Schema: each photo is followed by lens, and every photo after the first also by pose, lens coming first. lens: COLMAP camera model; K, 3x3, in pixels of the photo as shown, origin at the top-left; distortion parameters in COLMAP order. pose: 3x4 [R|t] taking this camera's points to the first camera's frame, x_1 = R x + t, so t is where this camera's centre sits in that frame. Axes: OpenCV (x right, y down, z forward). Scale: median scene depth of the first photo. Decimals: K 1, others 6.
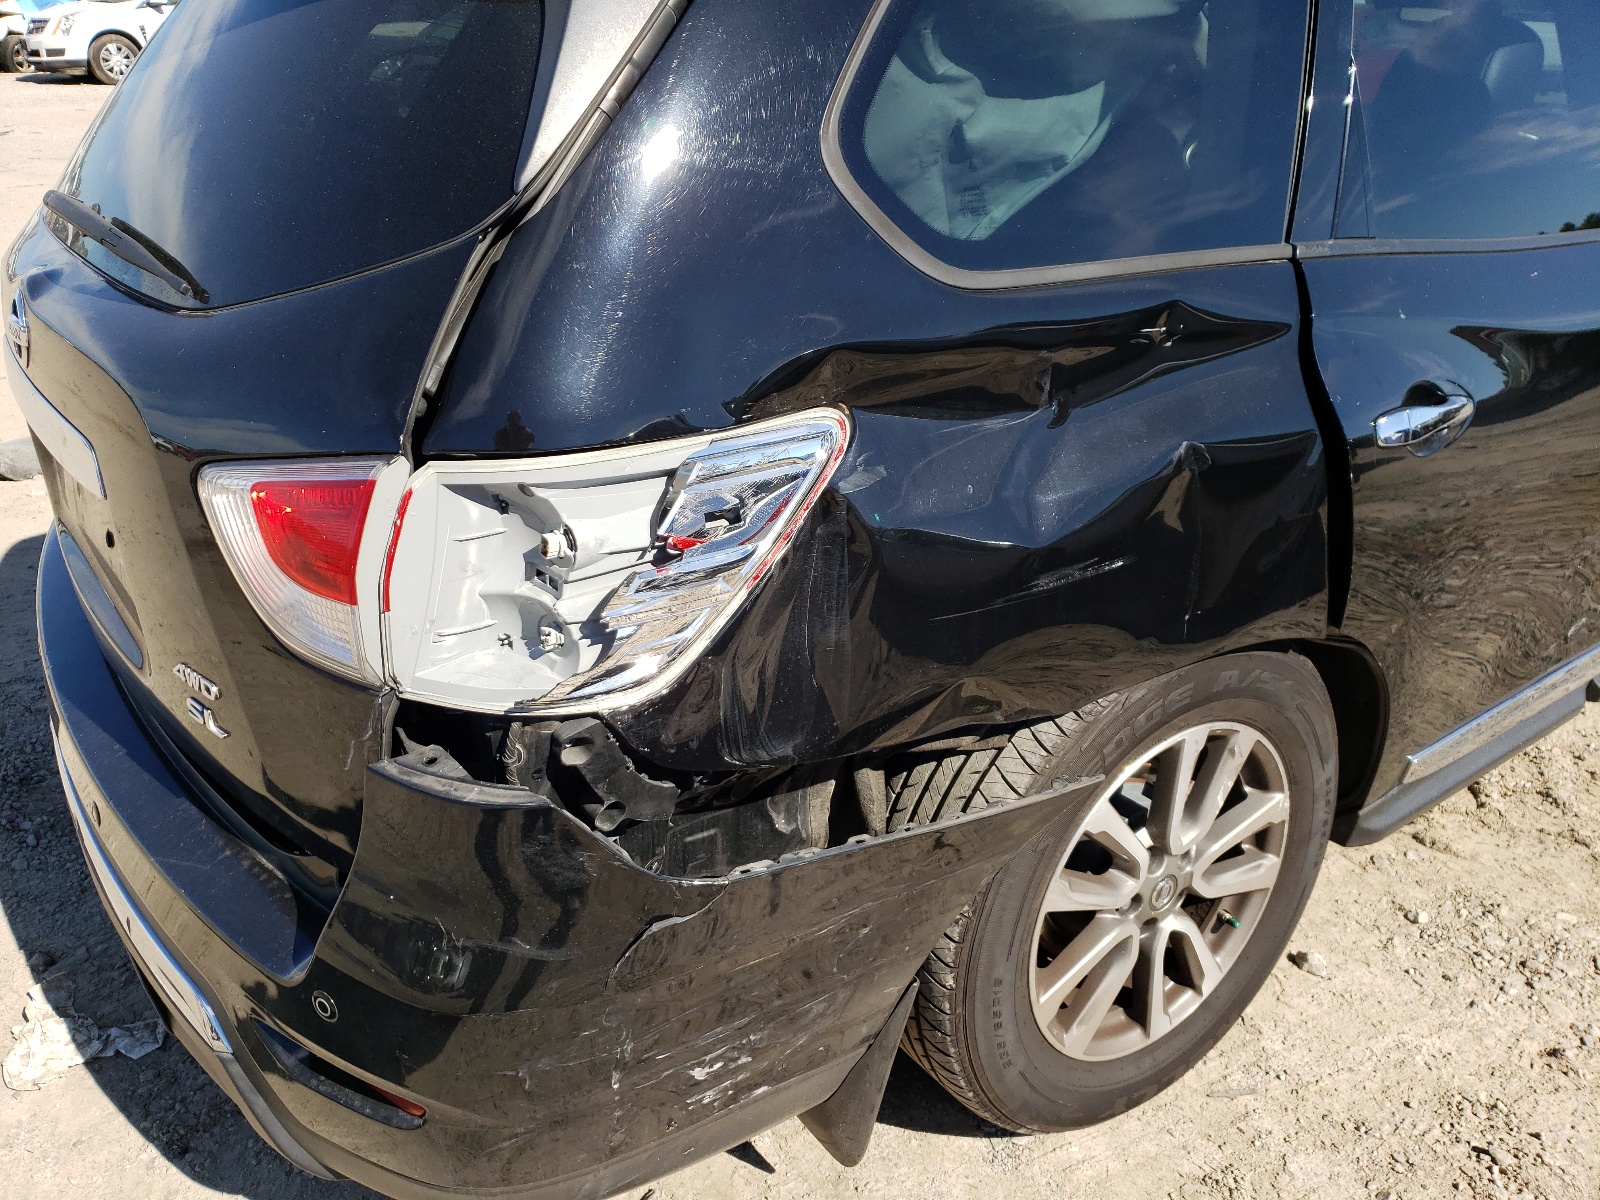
lens RADIAL K [[1202.1, 0, 800.0], [0, 1202.1, 600.0], [0, 0, 1]] dist [0.033201, -0.003300]
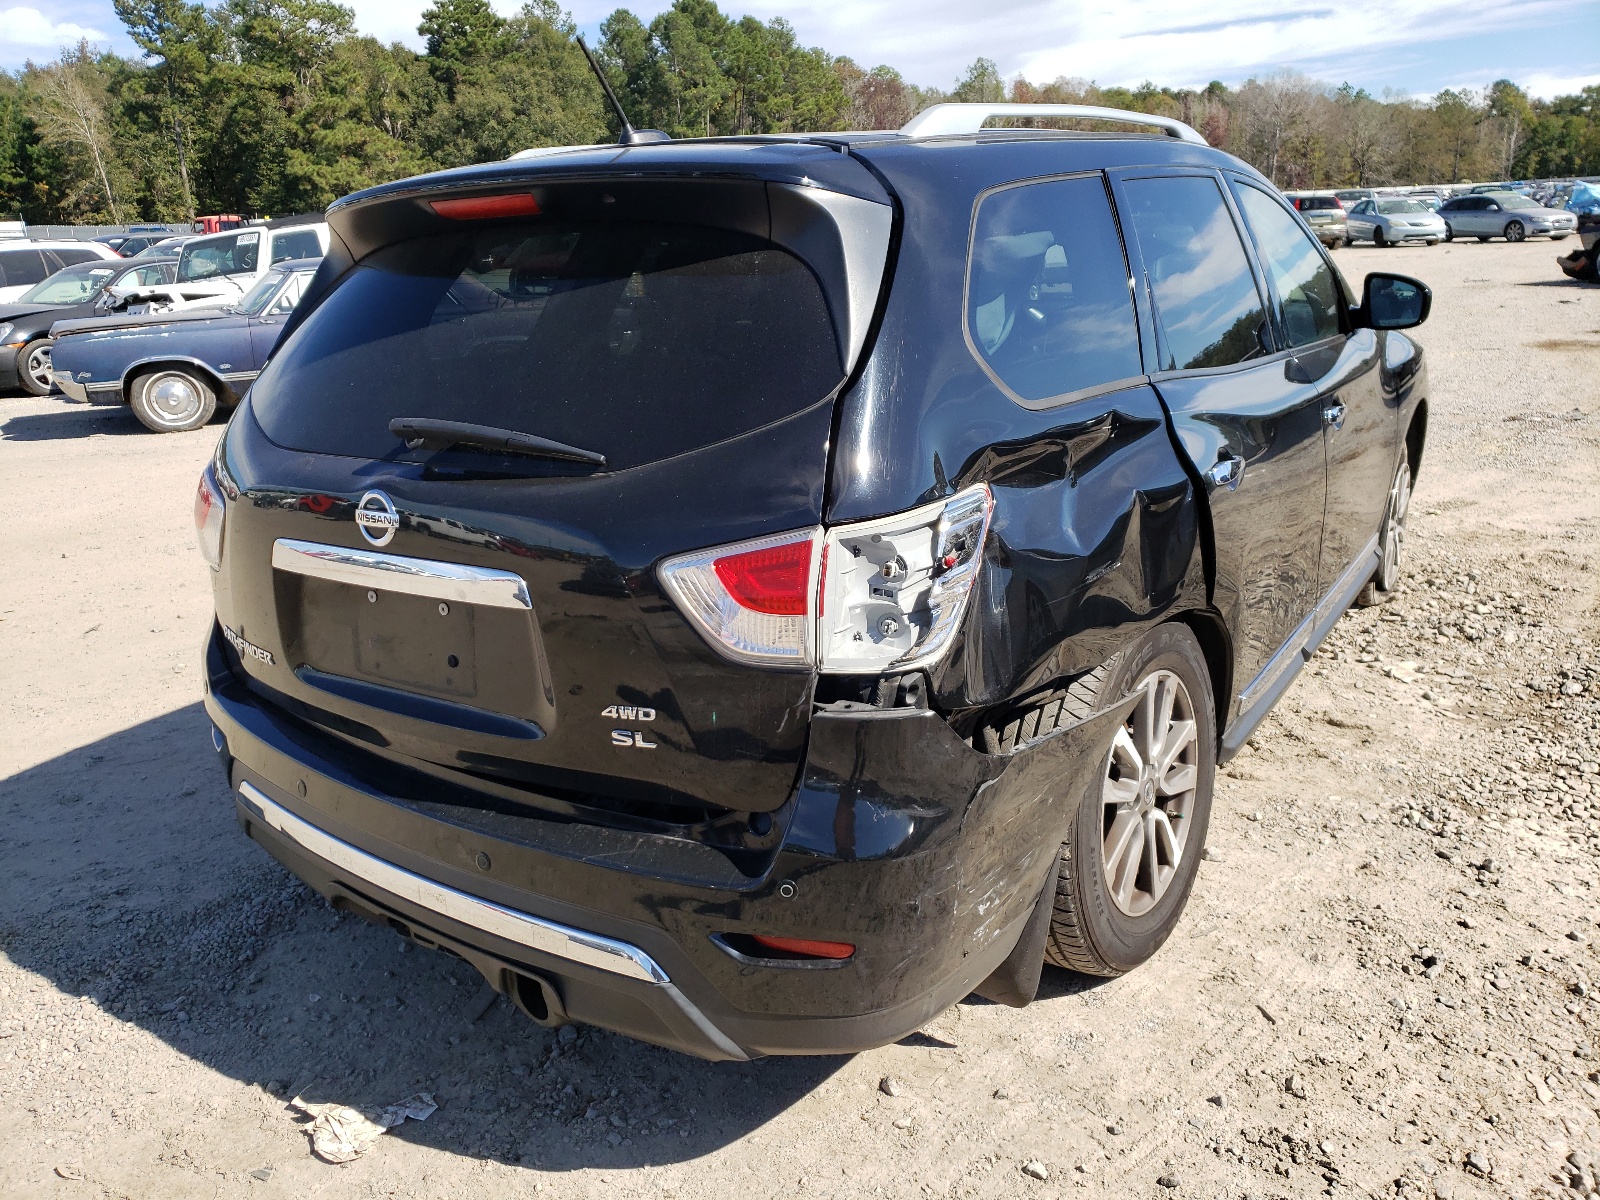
lens RADIAL K [[1175.2, 0, 800.0], [0, 1175.2, 600.0], [0, 0, 1]] dist [0.007912, -0.000053]
pose [[0.945077, -0.151710, 0.289505, -0.580828], [0.198125, 0.970376, -0.138262, 0.143681], [-0.259953, 0.188026, 0.947138, -0.382914]]
